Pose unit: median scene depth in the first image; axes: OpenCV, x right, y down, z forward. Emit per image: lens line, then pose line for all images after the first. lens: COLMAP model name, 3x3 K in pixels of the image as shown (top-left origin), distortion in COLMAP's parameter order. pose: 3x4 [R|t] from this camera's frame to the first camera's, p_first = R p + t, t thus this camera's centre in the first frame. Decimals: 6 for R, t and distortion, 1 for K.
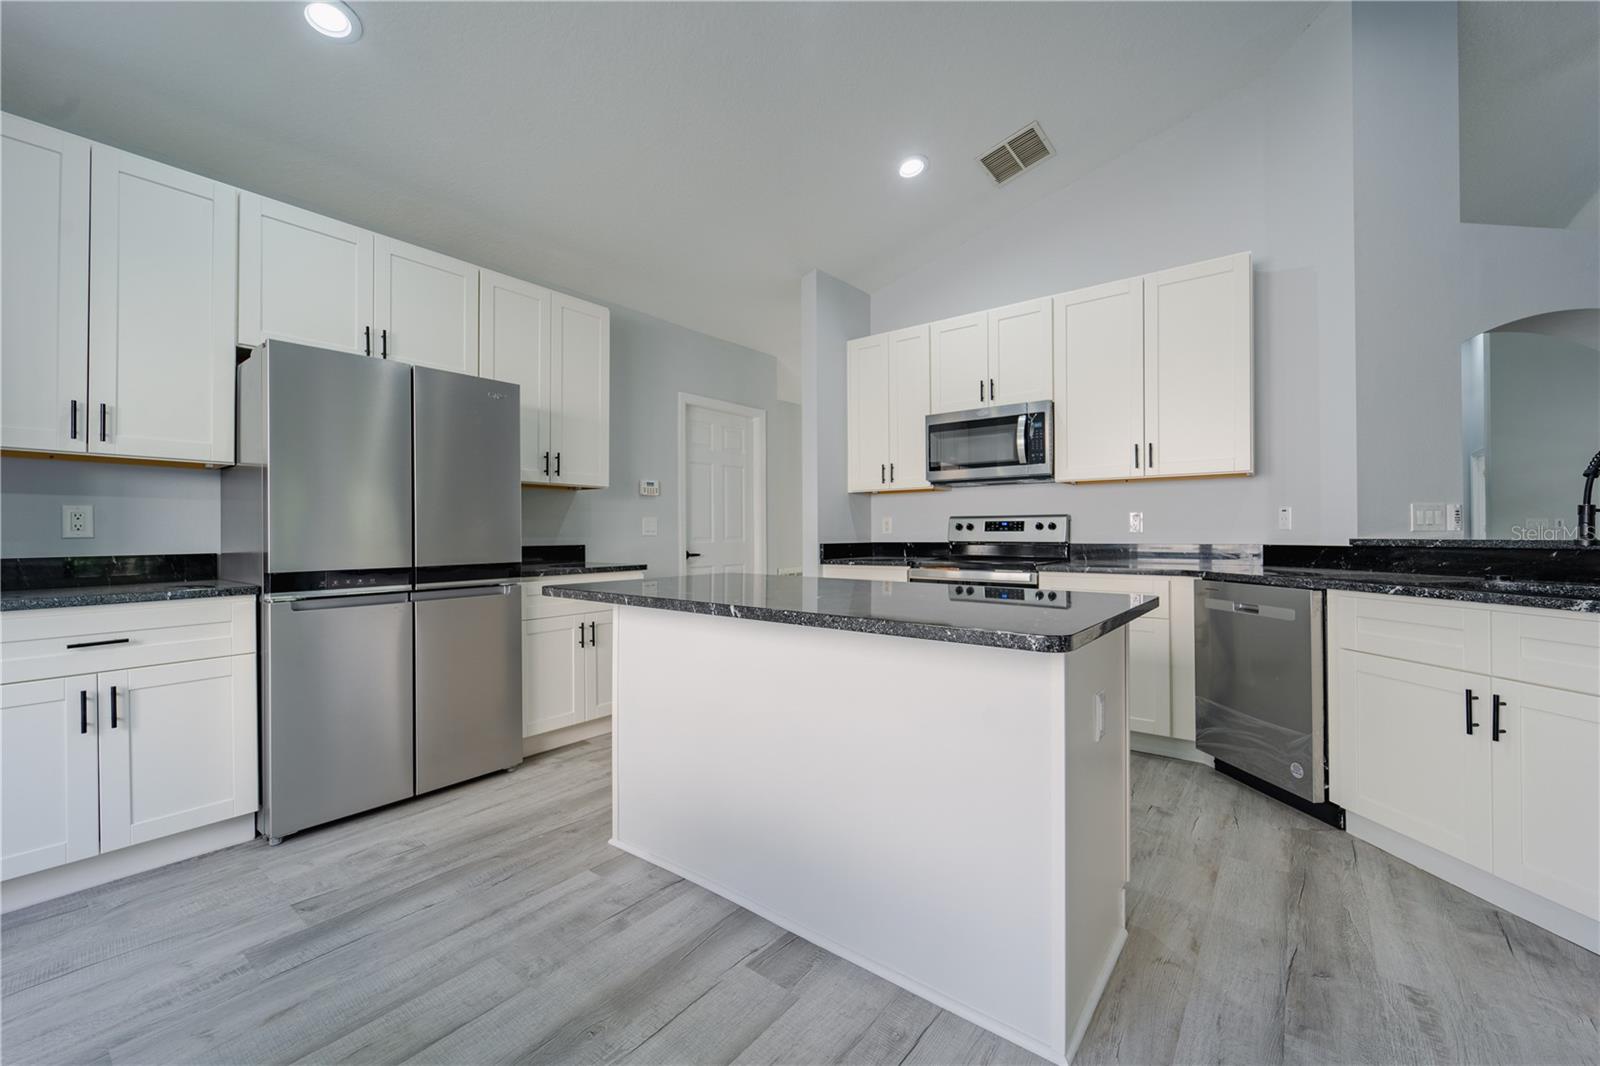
lens RADIAL K [[648.7, 0, 801.8], [0, 648.7, 524.5], [0, 0, 1]] dist [0.005545, -0.002175]
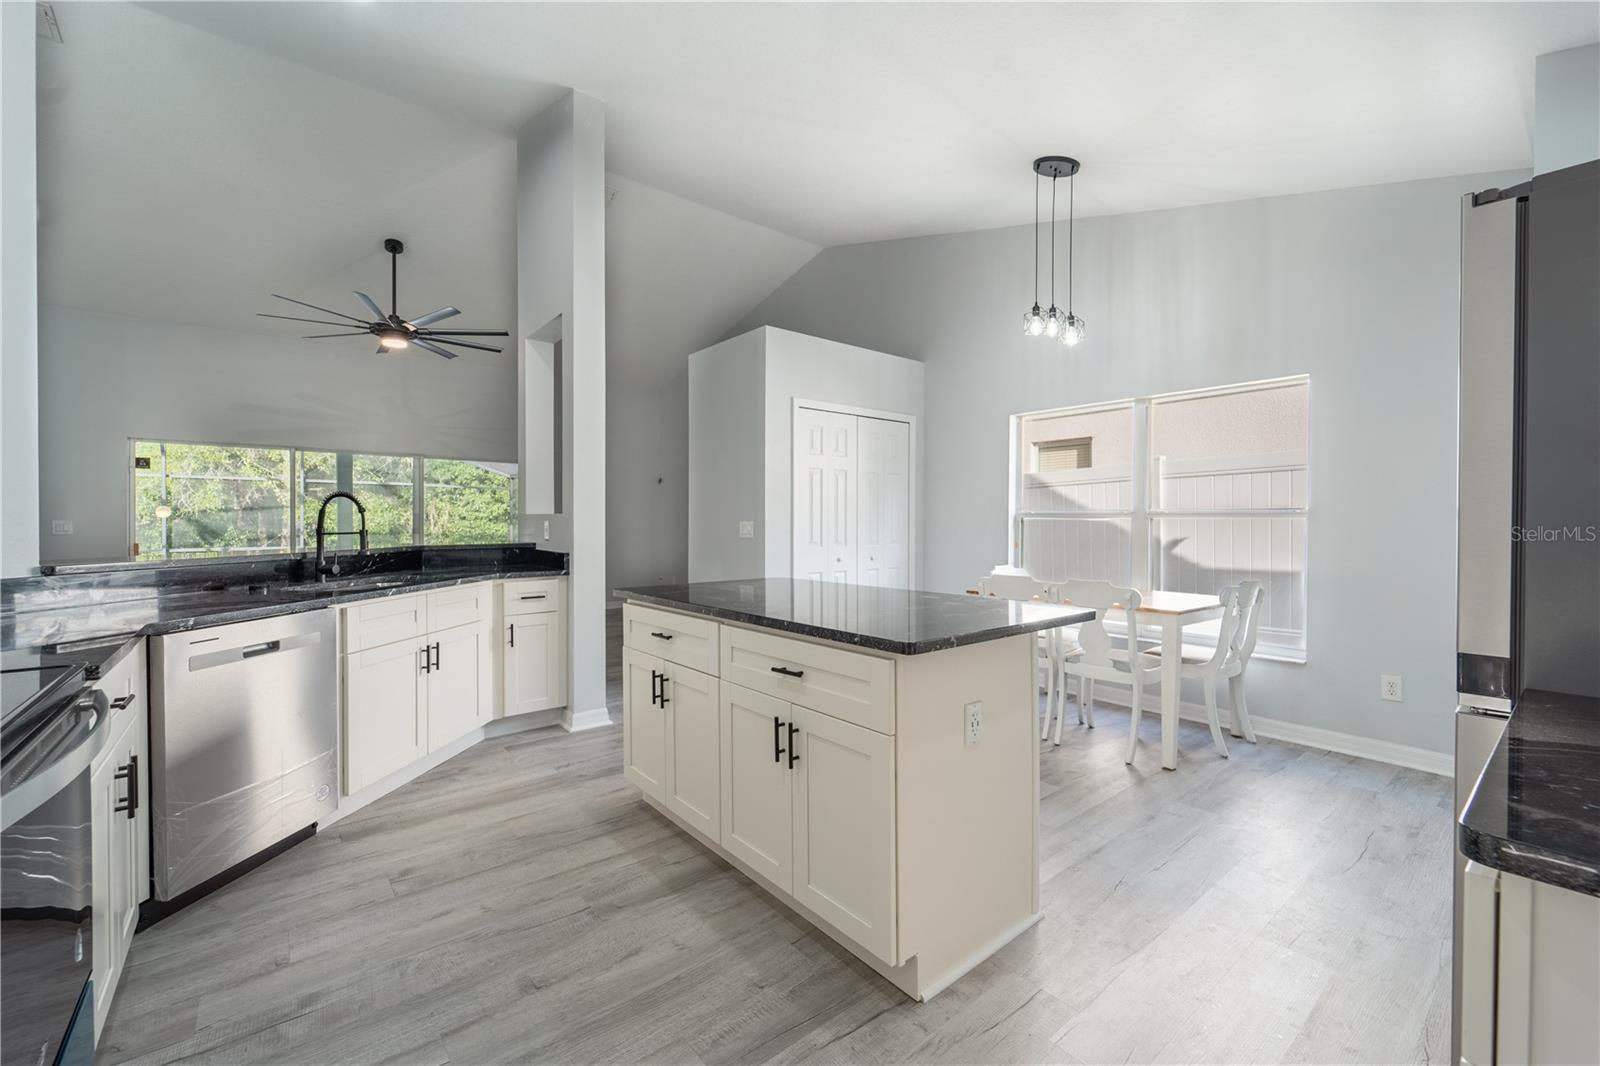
lens RADIAL K [[648.7, 0, 807.9], [0, 648.7, 524.5], [0, 0, 1]] dist [0.005545, -0.002175]
pose [[-0.978692, 0.003094, 0.205311, -0.108777], [0.000243, 0.999903, -0.013911, -0.009949], [-0.205334, -0.013565, -0.978598, 1.211747]]
